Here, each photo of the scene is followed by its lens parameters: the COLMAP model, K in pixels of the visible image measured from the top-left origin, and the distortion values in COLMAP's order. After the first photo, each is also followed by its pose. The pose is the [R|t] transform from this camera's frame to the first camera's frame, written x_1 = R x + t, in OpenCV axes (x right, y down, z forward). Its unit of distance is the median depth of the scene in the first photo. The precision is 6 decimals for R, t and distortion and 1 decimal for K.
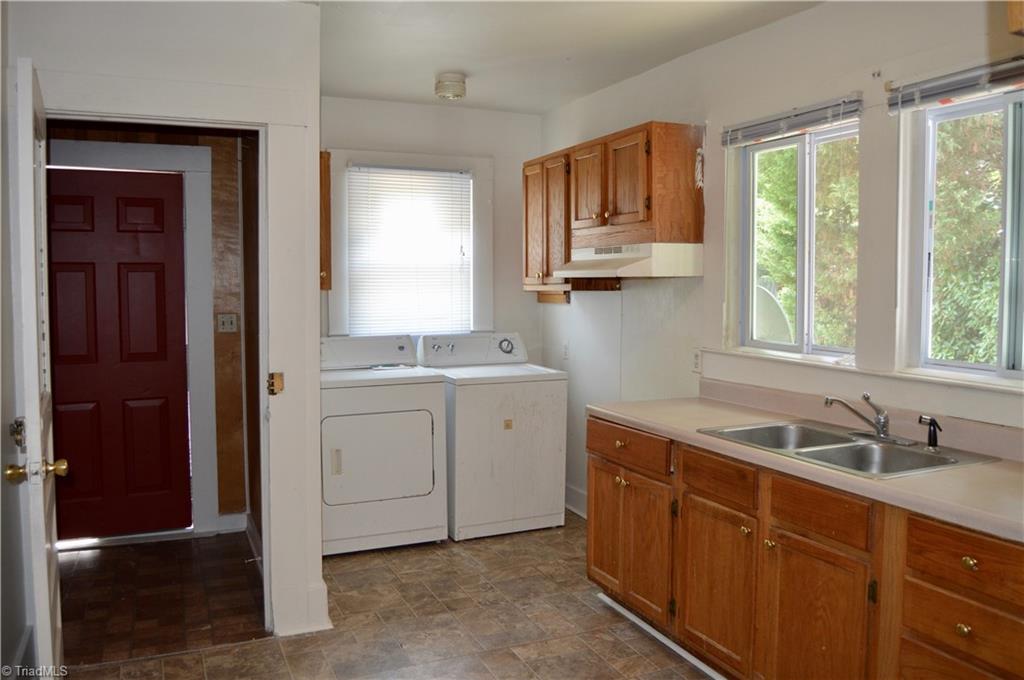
lens RADIAL K [[809.1, 0, 512.5], [0, 809.1, 336.8], [0, 0, 1]] dist [-0.068328, 0.003690]
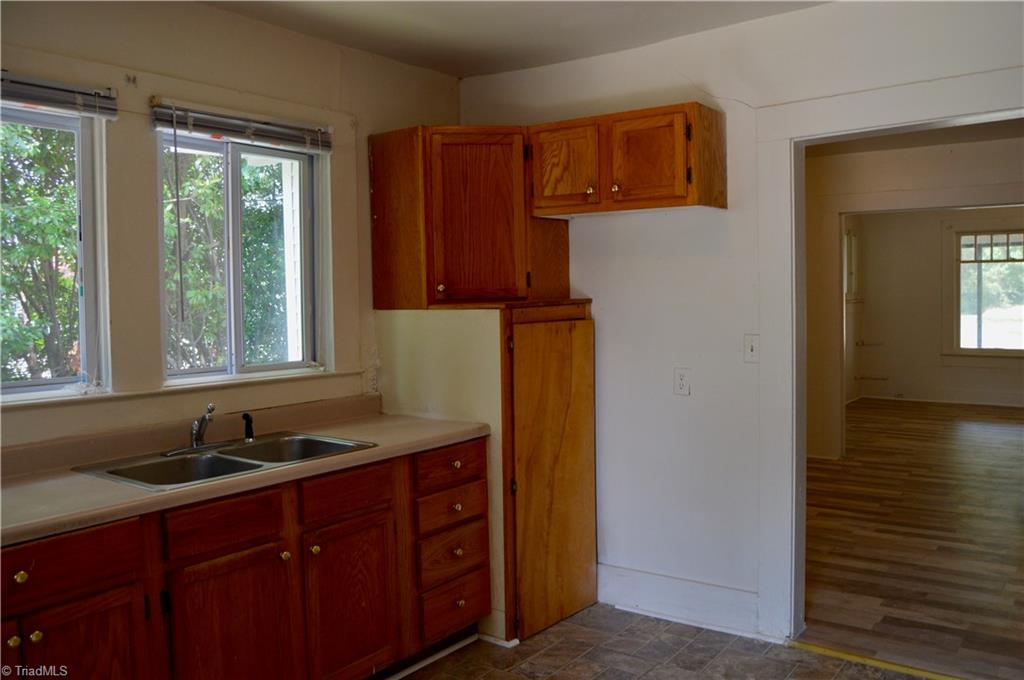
lens RADIAL K [[809.1, 0, 512.2], [0, 809.1, 340.8], [0, 0, 1]] dist [-0.068328, 0.003690]
pose [[-0.487715, -0.028542, 0.872536, -0.632728], [0.087998, 0.992768, 0.081663, -0.084266], [-0.868557, 0.116609, -0.481676, 1.286217]]
